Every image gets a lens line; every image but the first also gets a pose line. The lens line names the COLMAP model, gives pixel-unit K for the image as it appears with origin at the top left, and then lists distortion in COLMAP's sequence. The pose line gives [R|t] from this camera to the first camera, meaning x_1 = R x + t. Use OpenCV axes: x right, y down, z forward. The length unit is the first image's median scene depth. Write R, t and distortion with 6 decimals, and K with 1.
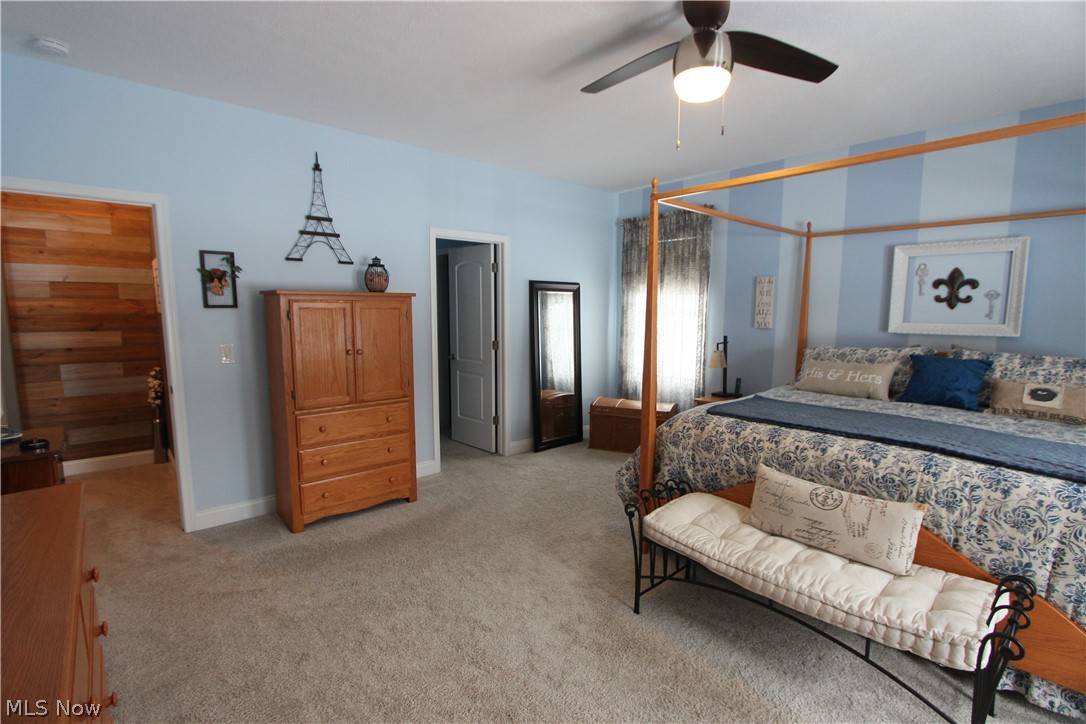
lens RADIAL K [[502.7, 0, 551.7], [0, 502.7, 366.1], [0, 0, 1]] dist [-0.023940, 0.006846]
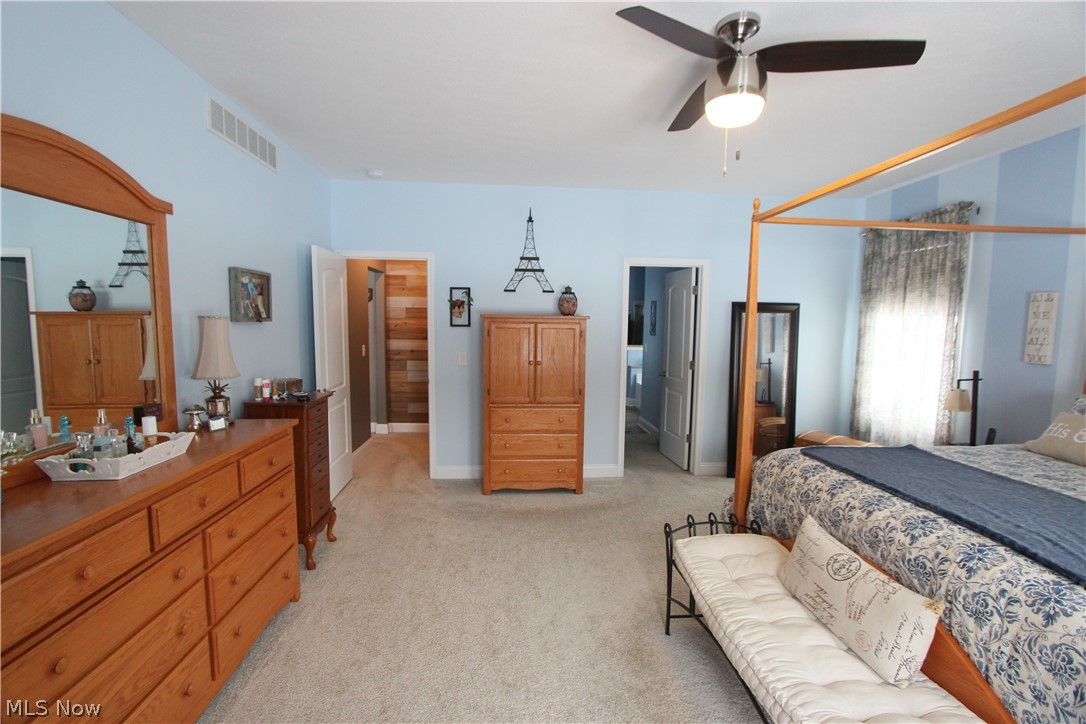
lens RADIAL K [[502.7, 0, 551.7], [0, 502.7, 366.1], [0, 0, 1]] dist [-0.023940, 0.006846]
pose [[0.793099, 0.060518, -0.606079, 0.421569], [-0.080342, 0.996752, -0.005606, -0.016816], [0.603771, 0.053140, 0.795384, 0.018043]]
